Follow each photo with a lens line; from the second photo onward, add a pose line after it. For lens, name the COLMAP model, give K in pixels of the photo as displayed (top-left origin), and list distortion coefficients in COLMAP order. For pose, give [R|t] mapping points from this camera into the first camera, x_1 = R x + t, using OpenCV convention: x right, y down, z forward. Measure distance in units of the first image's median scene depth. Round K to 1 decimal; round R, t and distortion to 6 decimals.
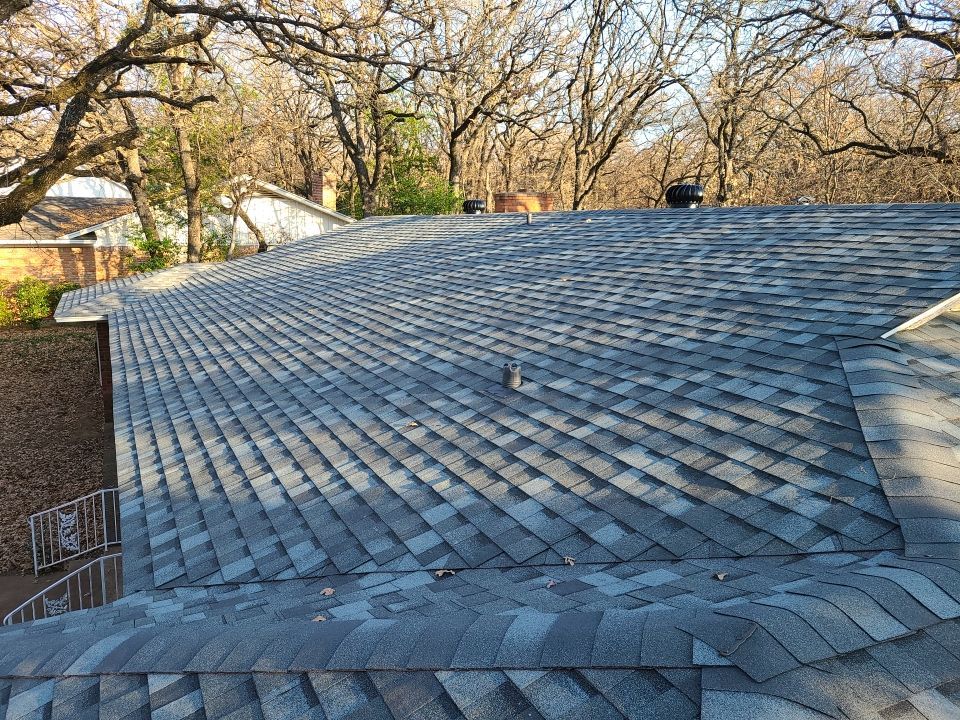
lens RADIAL K [[692.8, 0, 479.7], [0, 692.8, 349.2], [0, 0, 1]] dist [0.051233, -0.031466]
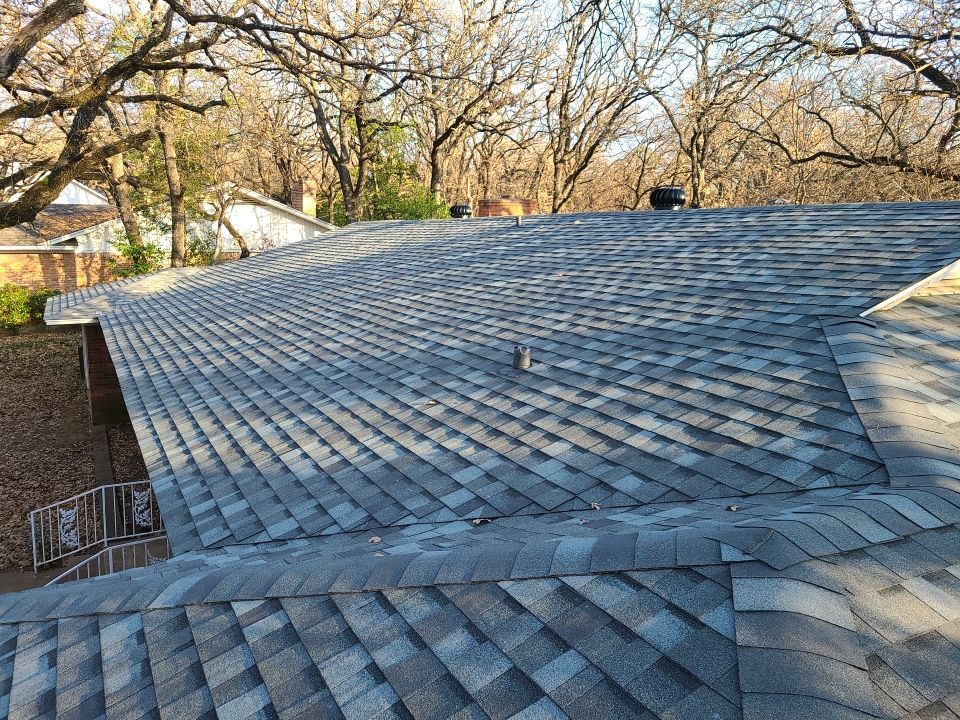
lens RADIAL K [[693.9, 0, 476.9], [0, 693.9, 341.0], [0, 0, 1]] dist [0.054052, -0.034775]
pose [[0.999381, -0.004257, 0.034913, -0.058300], [0.005185, 0.999634, -0.026537, 0.038936], [-0.034787, 0.026702, 0.999038, -0.071919]]
